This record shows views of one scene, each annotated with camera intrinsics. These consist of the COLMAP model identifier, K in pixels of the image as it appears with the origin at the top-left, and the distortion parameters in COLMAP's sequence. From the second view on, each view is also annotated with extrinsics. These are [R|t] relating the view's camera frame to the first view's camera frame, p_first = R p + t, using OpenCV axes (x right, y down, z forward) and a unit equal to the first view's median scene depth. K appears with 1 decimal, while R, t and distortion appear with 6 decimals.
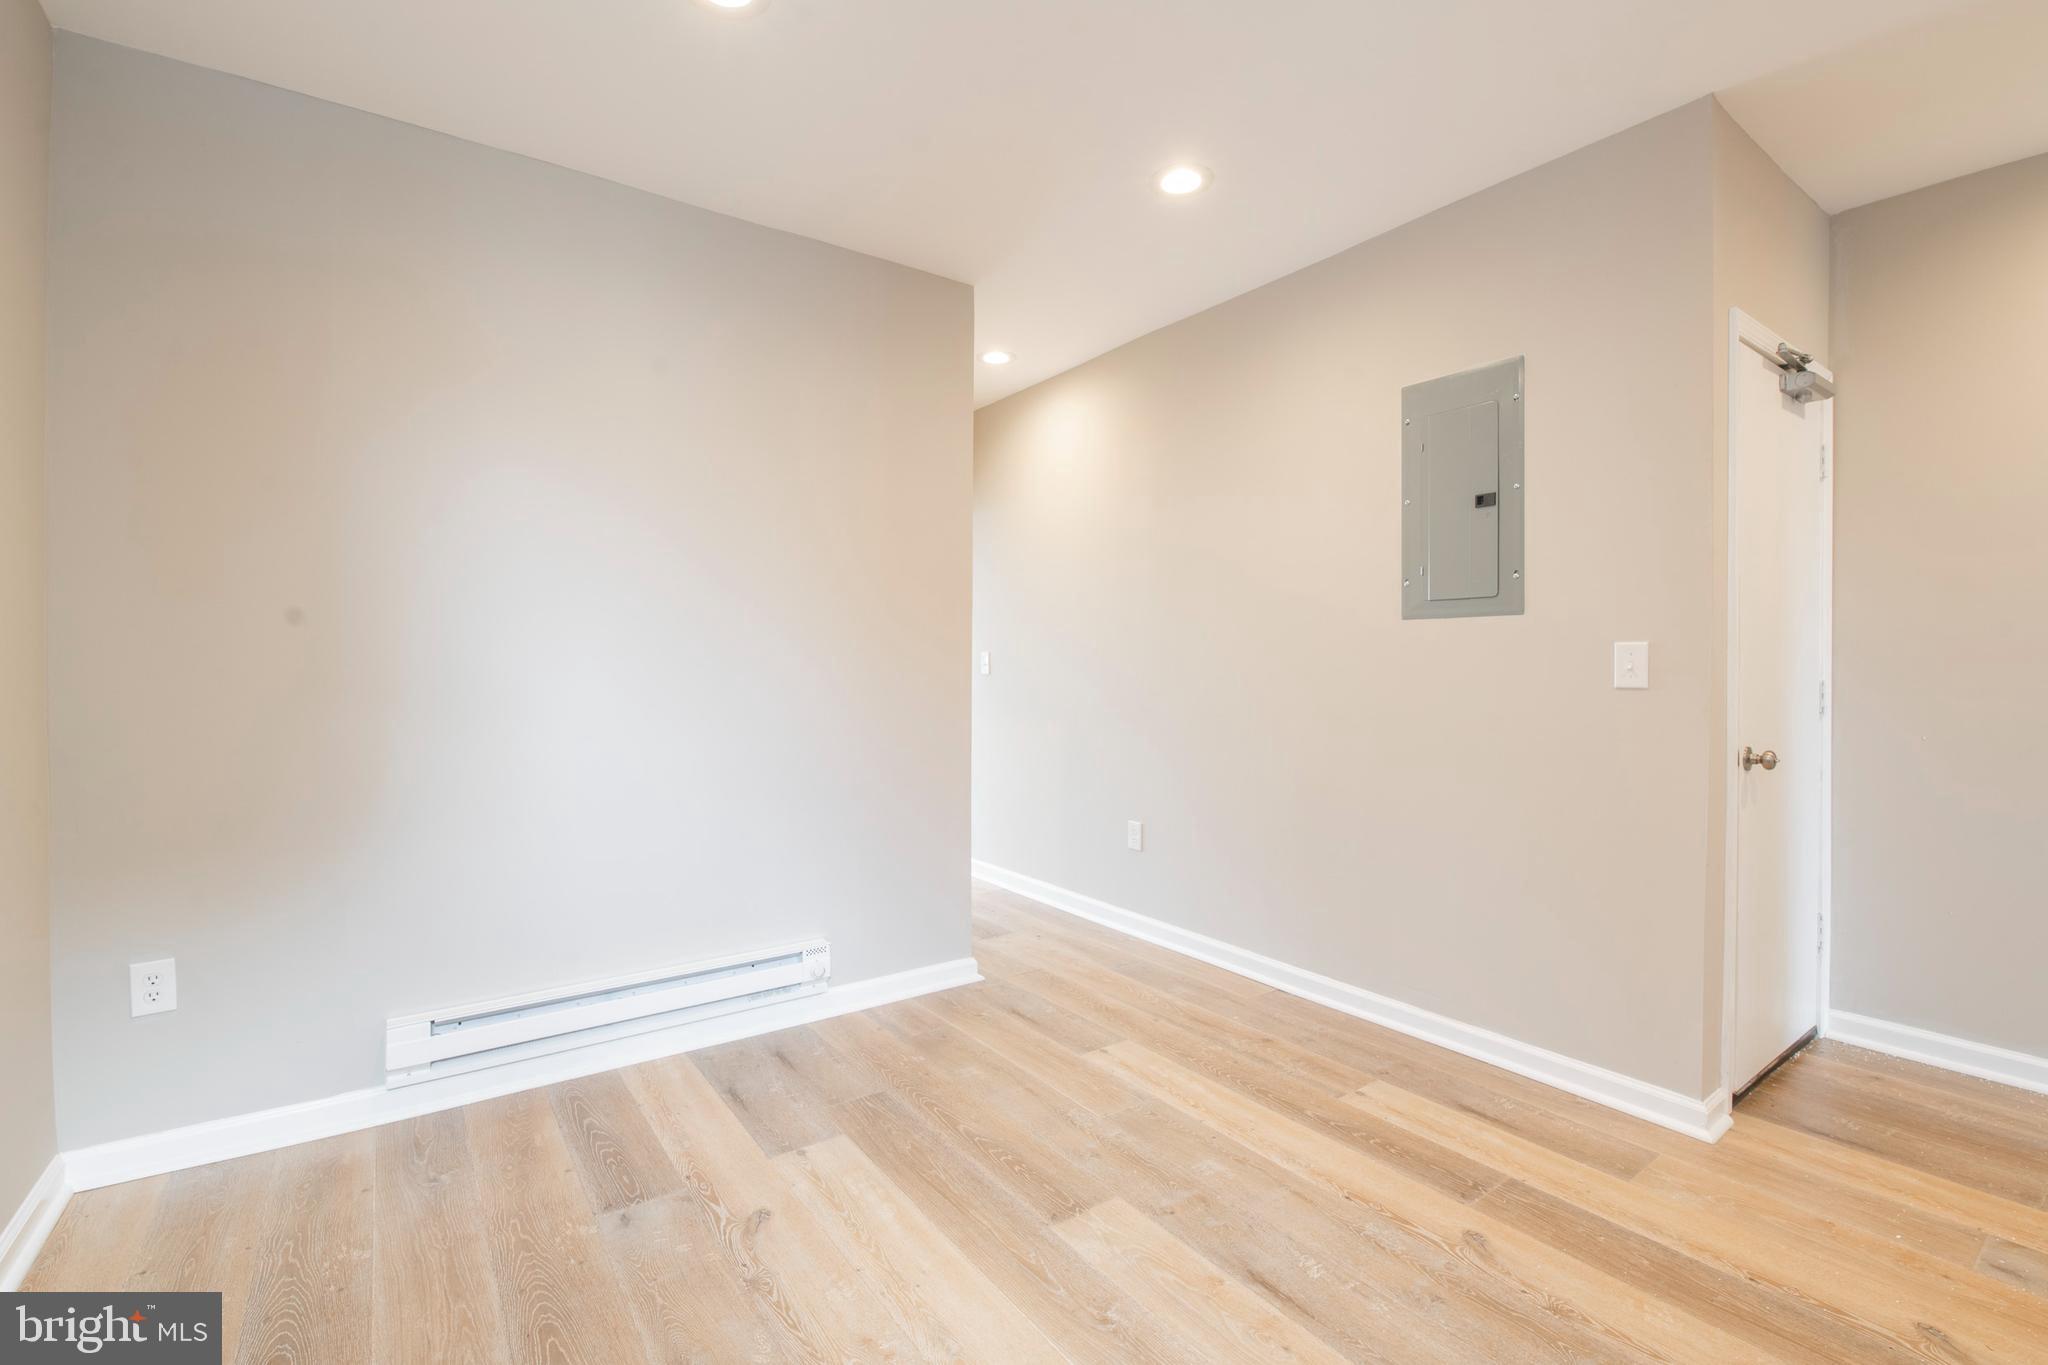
lens RADIAL K [[890.7, 0, 1031.9], [0, 890.7, 590.5], [0, 0, 1]] dist [0.002410, -0.005483]
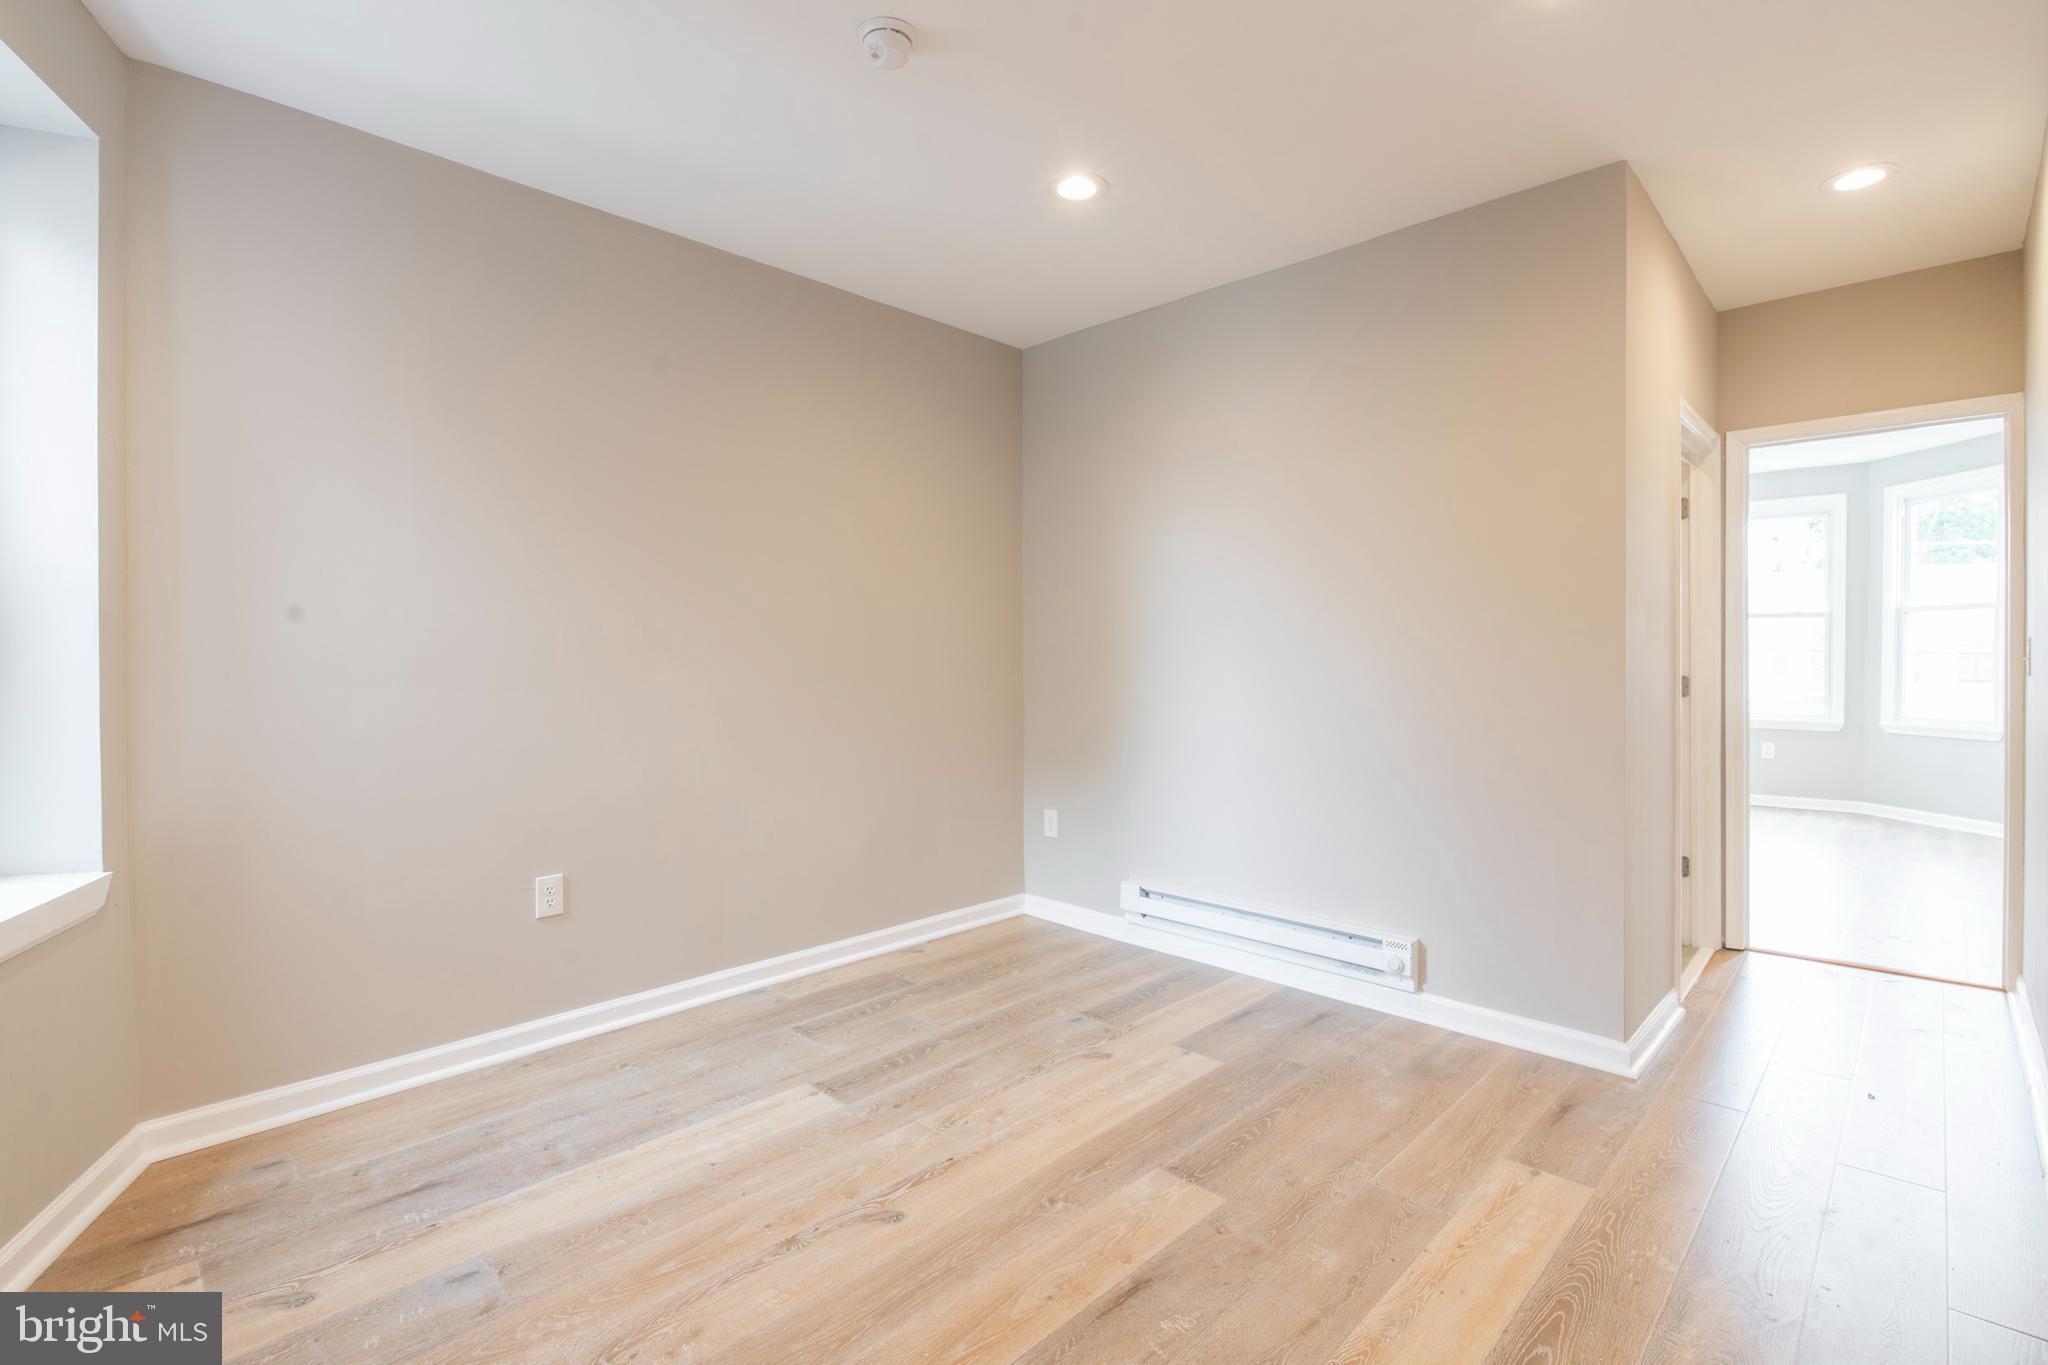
lens RADIAL K [[955.1, 0, 1038.6], [0, 955.1, 652.4], [0, 0, 1]] dist [0.000610, -0.003570]
pose [[0.176273, -0.008835, -0.984302, 0.962932], [0.079416, 0.996828, 0.005275, 0.047297], [0.981132, -0.079100, 0.176415, 0.571937]]
